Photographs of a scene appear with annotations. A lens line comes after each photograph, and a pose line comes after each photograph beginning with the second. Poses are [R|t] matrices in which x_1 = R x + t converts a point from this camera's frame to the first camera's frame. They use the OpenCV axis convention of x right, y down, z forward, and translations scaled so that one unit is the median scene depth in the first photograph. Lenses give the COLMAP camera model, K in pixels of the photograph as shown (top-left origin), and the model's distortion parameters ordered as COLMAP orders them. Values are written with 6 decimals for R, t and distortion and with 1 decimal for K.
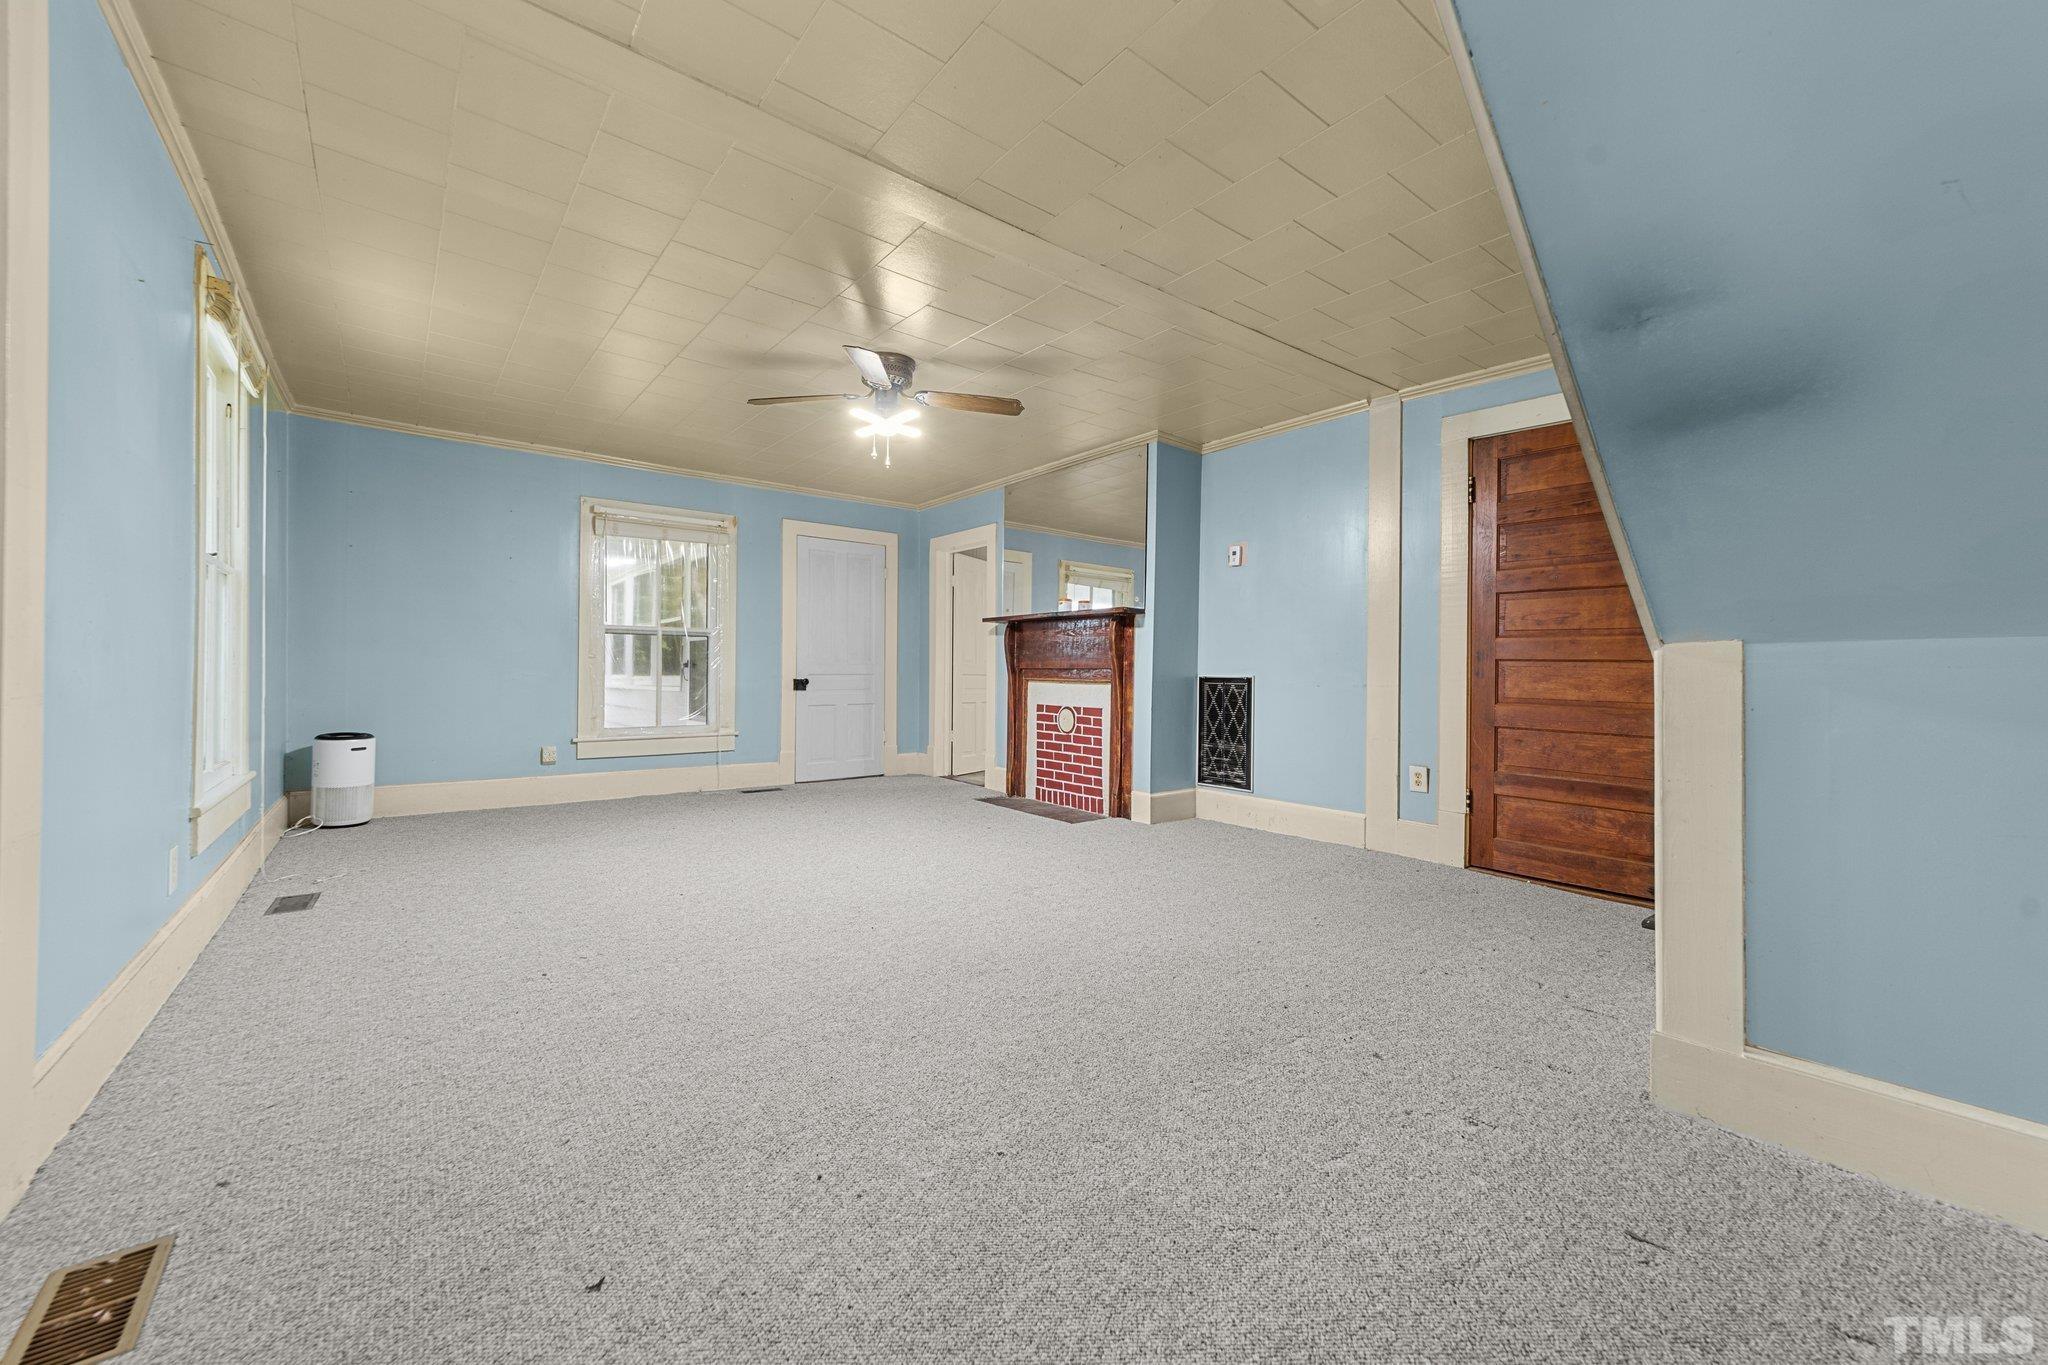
lens RADIAL K [[789.9, 0, 1030.6], [0, 789.9, 674.9], [0, 0, 1]] dist [-0.015526, 0.004933]
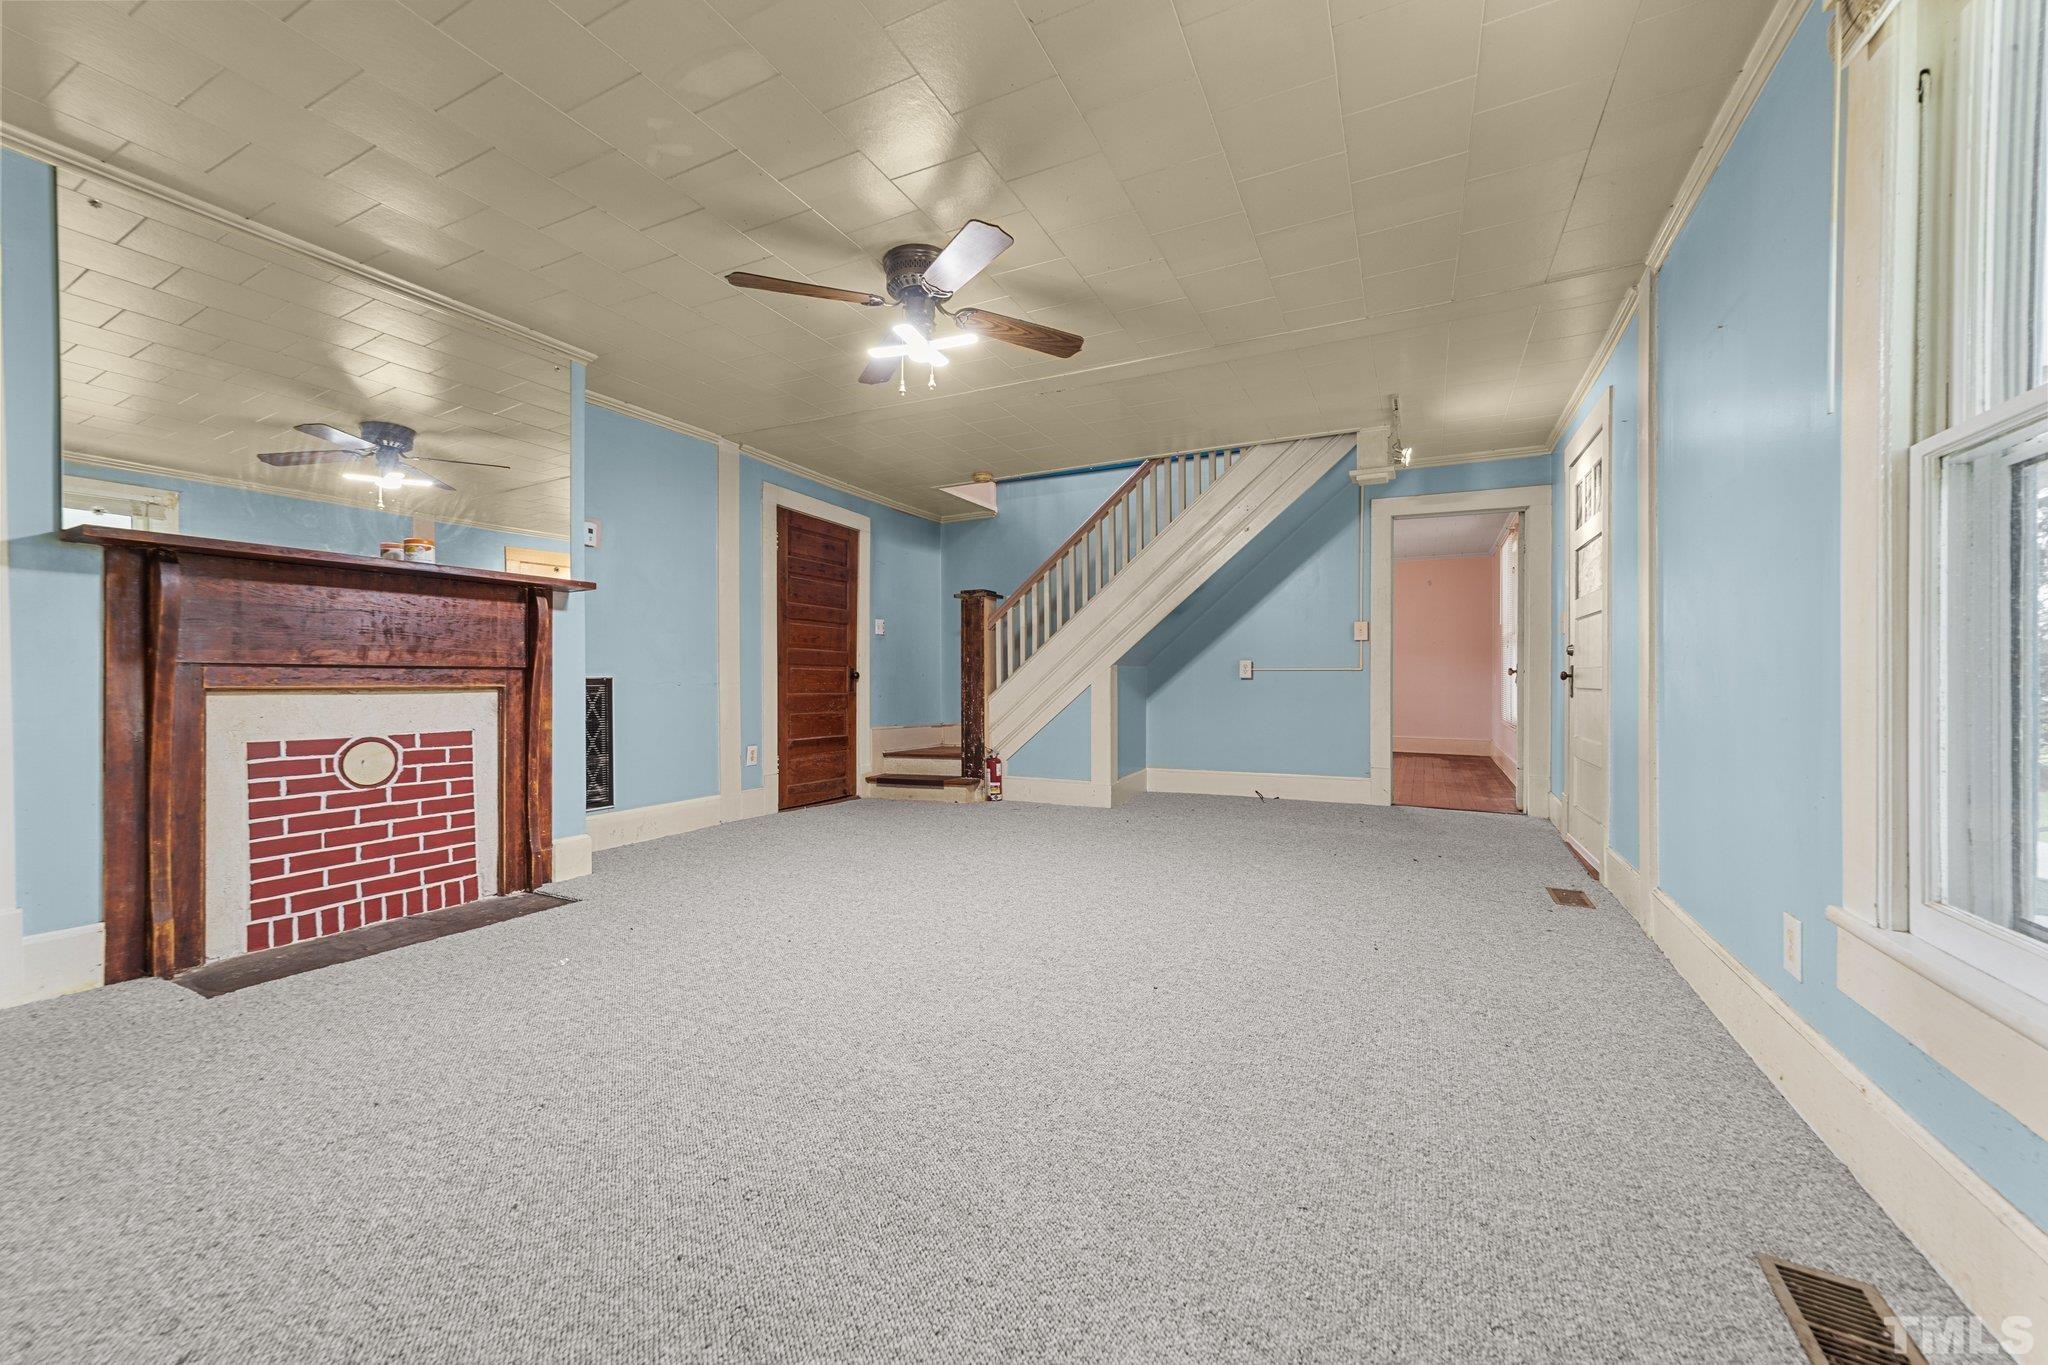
lens RADIAL K [[789.9, 0, 1024.9], [0, 789.9, 677.9], [0, 0, 1]] dist [-0.015526, 0.004933]
pose [[-0.424744, -0.009341, 0.905265, -0.622075], [-0.001919, 0.999954, 0.009418, -0.005759], [-0.905312, 0.002263, -0.424742, 0.829009]]
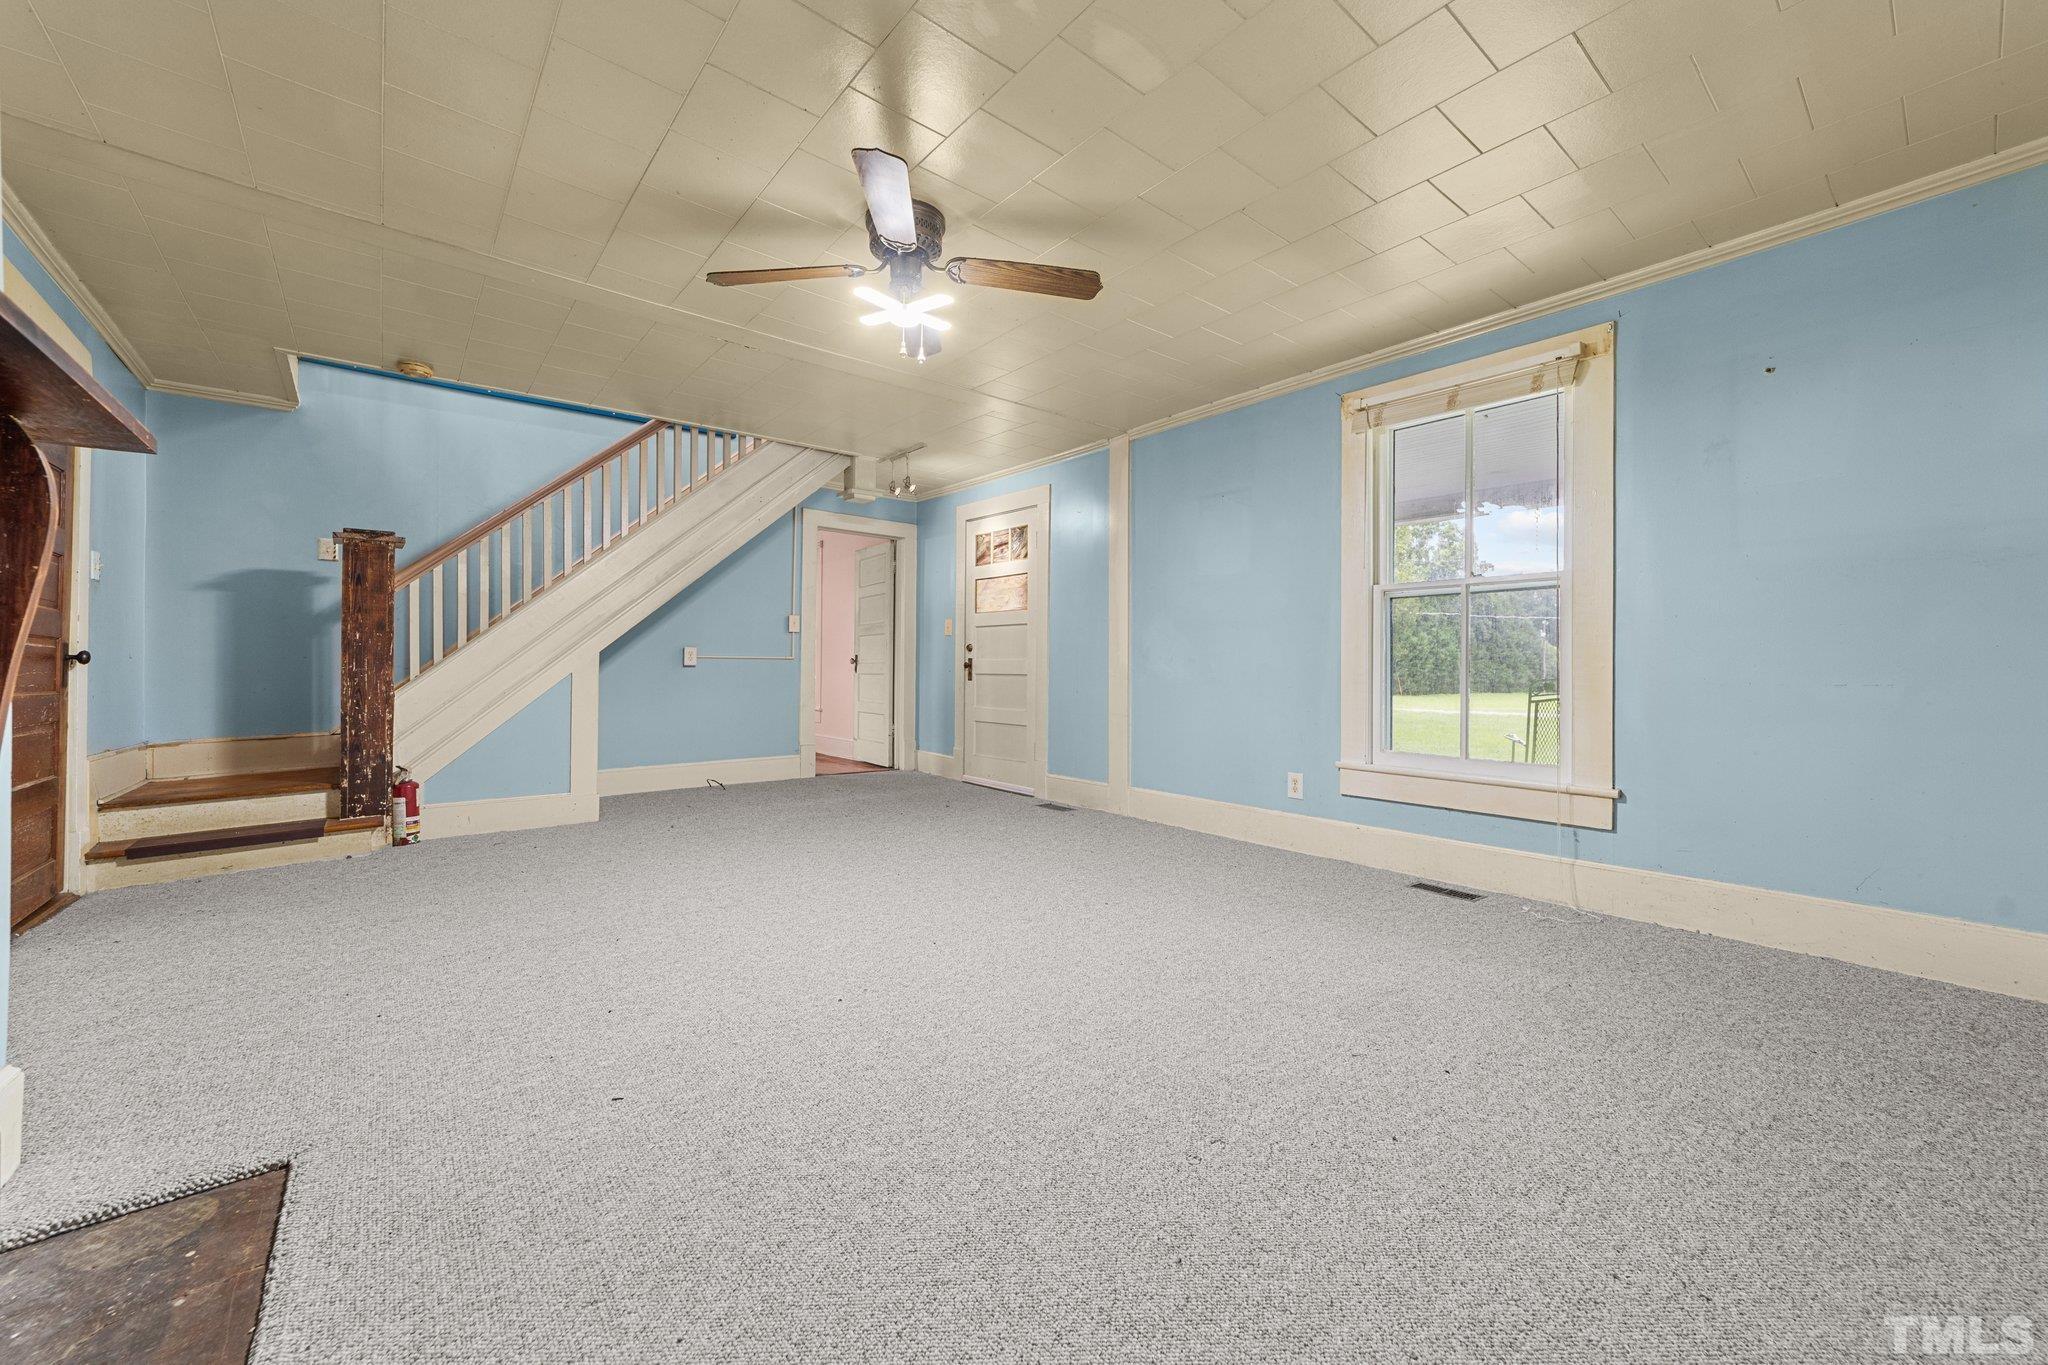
lens RADIAL K [[789.9, 0, 1021.9], [0, 789.9, 664.0], [0, 0, 1]] dist [-0.015526, 0.004933]
pose [[-0.999667, -0.015414, -0.020707, -0.195674], [-0.015403, 0.999881, -0.000672, -0.004025], [0.020715, -0.000353, -0.999785, 1.143993]]
